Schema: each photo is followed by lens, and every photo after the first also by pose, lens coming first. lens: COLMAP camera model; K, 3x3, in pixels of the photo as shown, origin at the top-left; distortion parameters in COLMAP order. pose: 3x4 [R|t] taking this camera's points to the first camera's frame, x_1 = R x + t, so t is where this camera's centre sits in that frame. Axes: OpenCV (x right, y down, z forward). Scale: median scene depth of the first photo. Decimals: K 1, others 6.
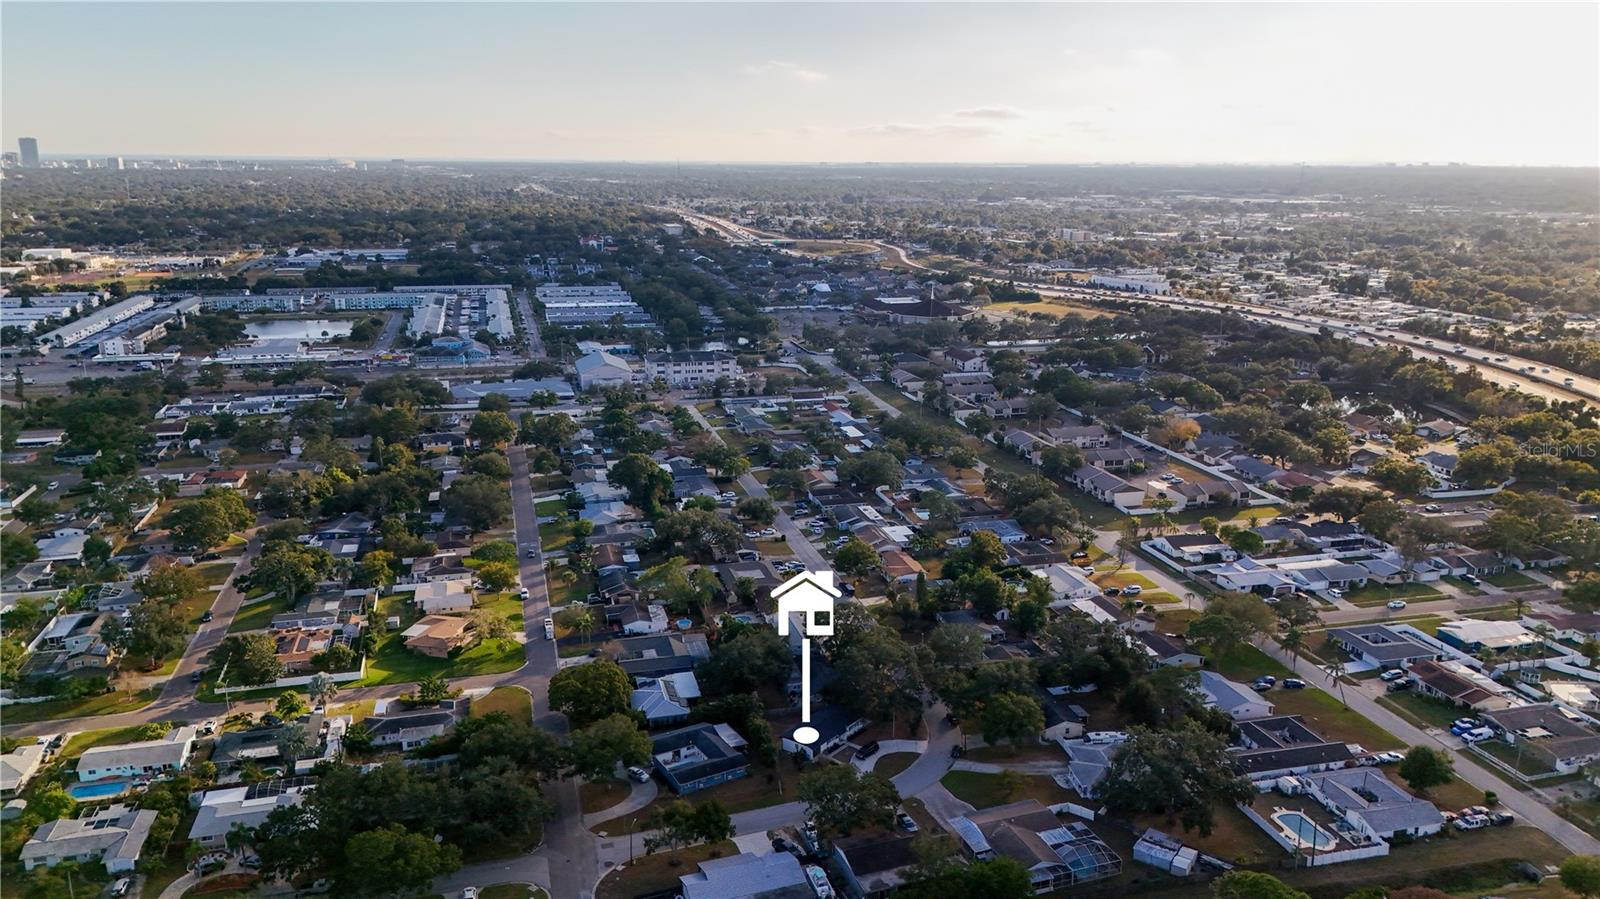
lens RADIAL K [[1169.0, 0, 800.0], [0, 1169.0, 449.5], [0, 0, 1]] dist [0.086791, -0.102627]
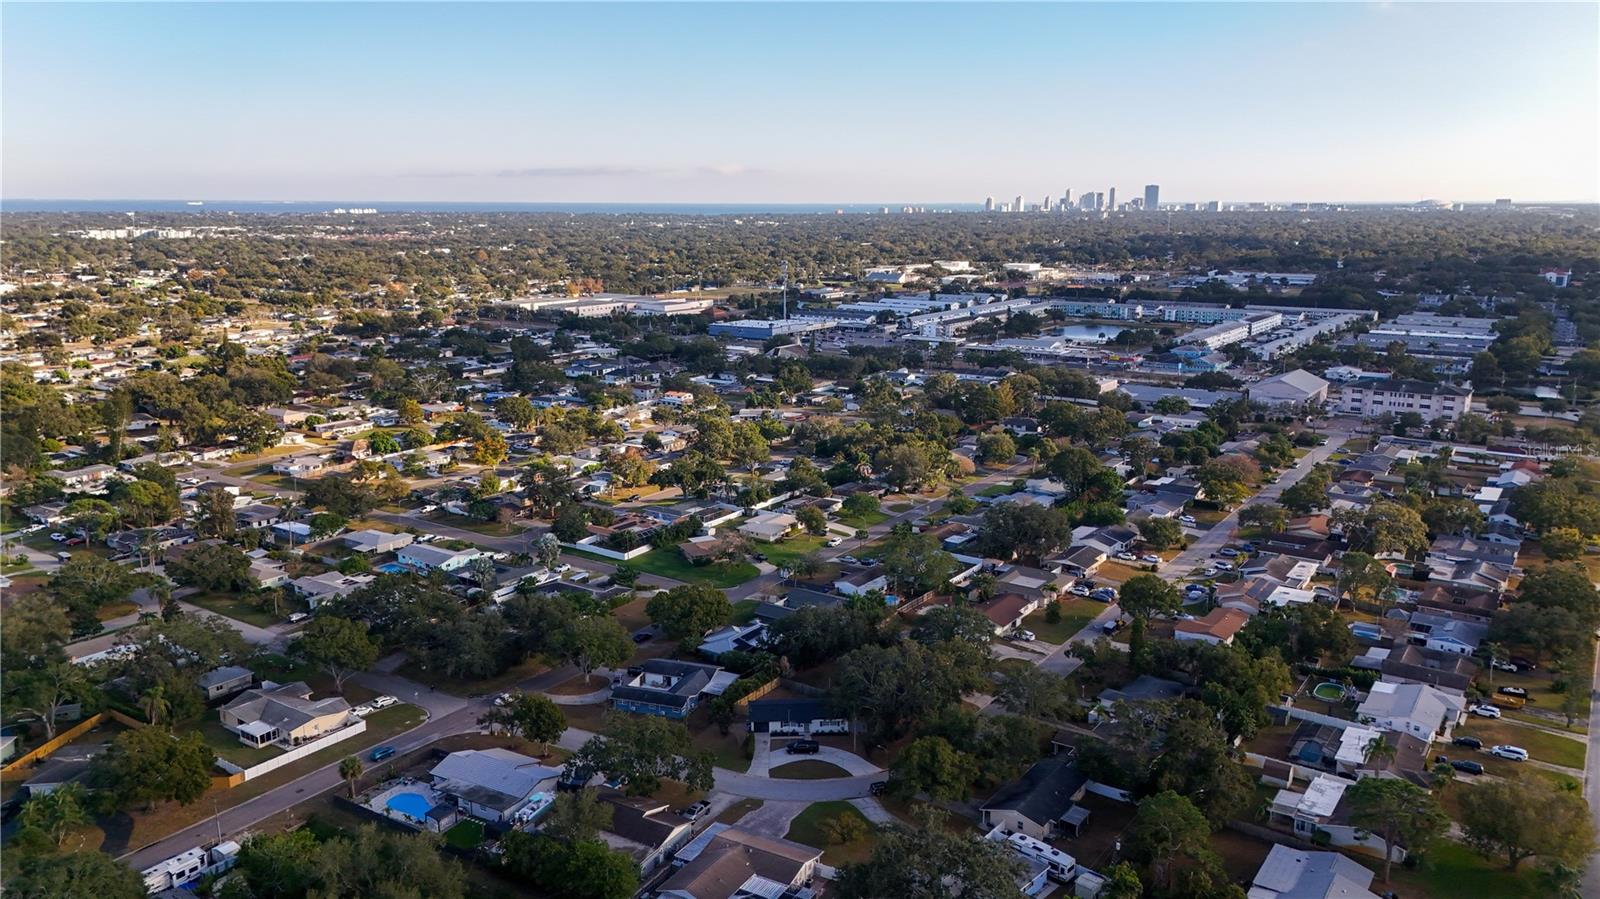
lens RADIAL K [[1169.0, 0, 800.0], [0, 1169.0, 449.5], [0, 0, 1]] dist [0.086791, -0.102627]
pose [[0.640113, 0.154821, -0.752520, 0.308437], [-0.183914, 0.981886, 0.045568, 0.002366], [0.745943, 0.109231, 0.656992, 0.193619]]
